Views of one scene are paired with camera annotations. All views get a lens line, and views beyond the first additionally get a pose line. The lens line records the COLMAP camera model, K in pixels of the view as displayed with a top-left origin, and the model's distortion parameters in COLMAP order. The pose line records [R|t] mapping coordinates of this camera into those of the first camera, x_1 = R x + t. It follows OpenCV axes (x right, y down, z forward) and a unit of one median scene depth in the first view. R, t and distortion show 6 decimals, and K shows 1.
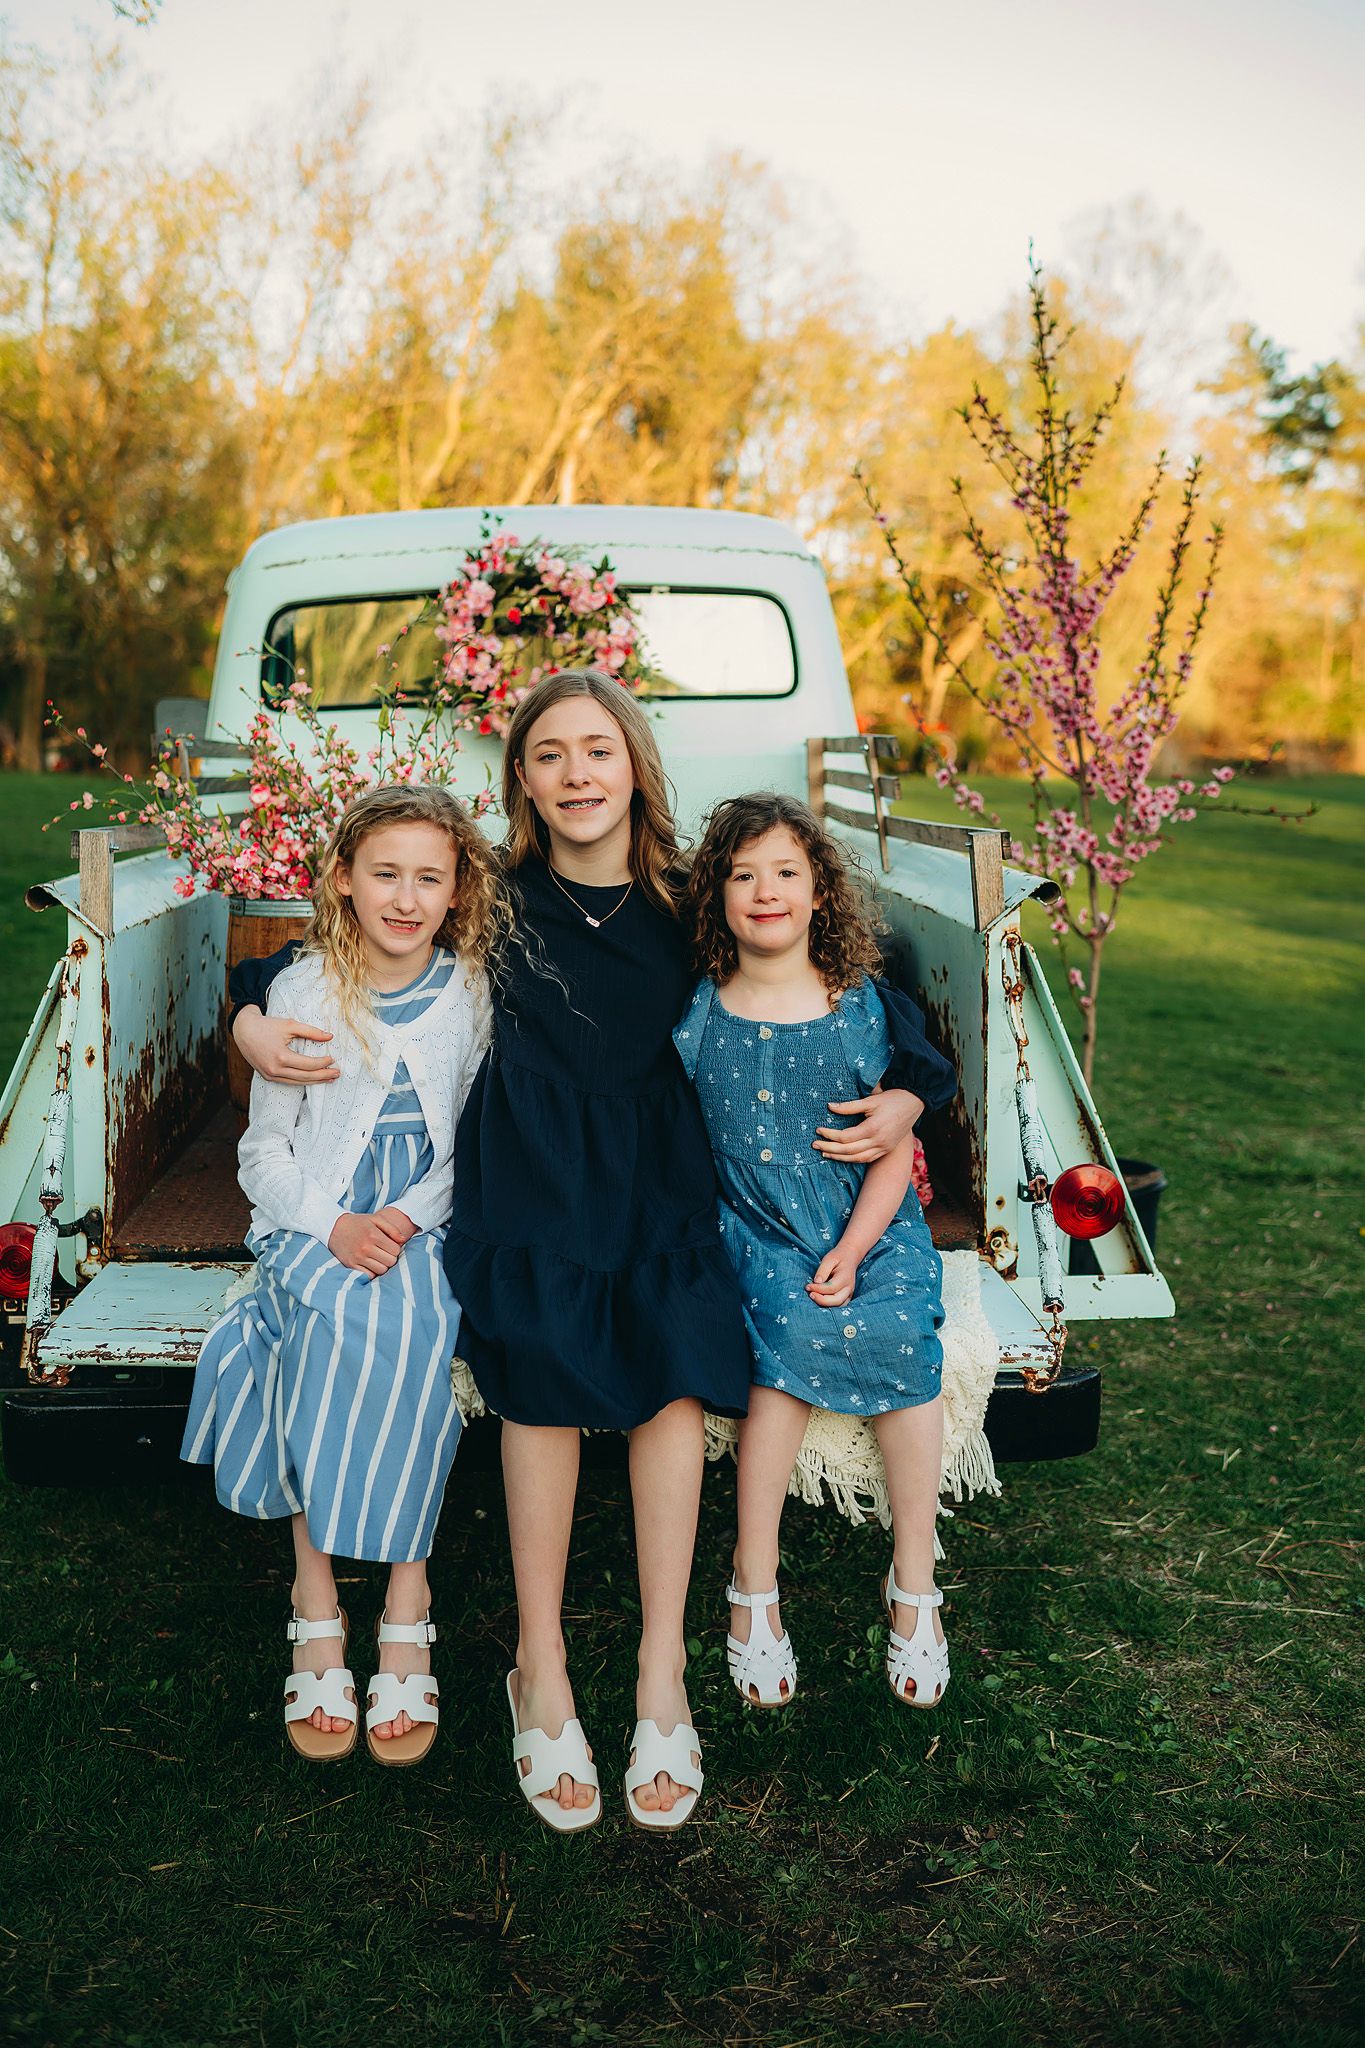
lens RADIAL K [[2036.6, 0, 682.5], [0, 2036.6, 1024.0], [0, 0, 1]] dist [-0.104010, 0.099892]
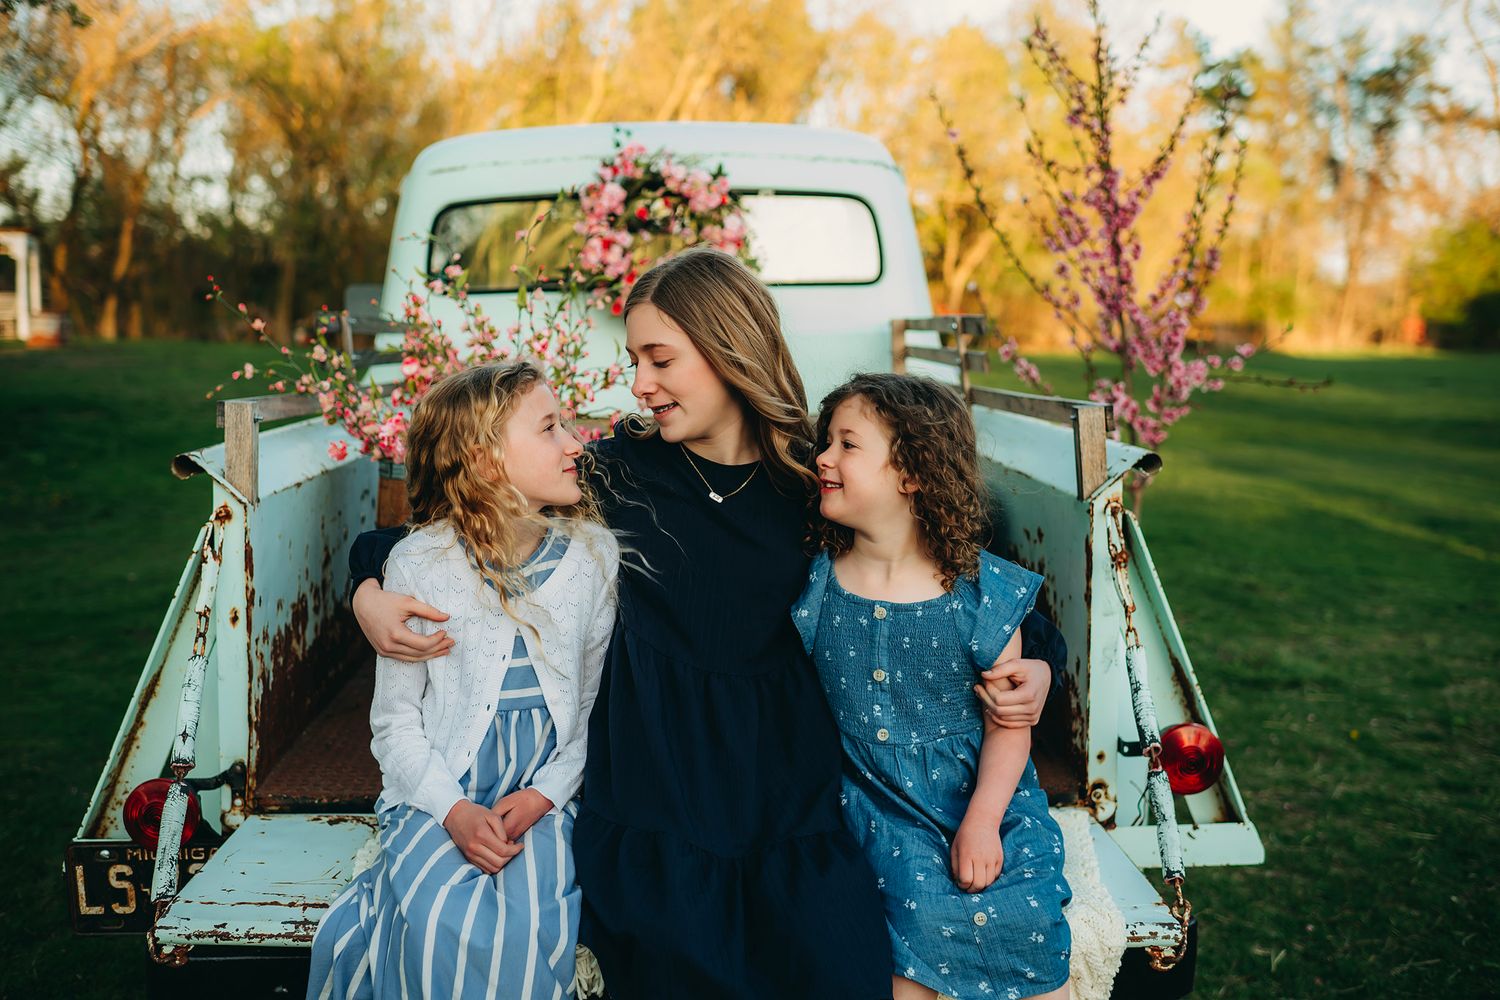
lens RADIAL K [[1491.6, 0, 761.4], [0, 1491.6, 500.2], [0, 0, 1]] dist [-0.104010, 0.099892]
pose [[0.999992, 0.003158, -0.002600, -0.013753], [-0.003212, 0.999773, -0.021066, -0.021717], [0.002533, 0.021074, 0.999775, 0.175729]]
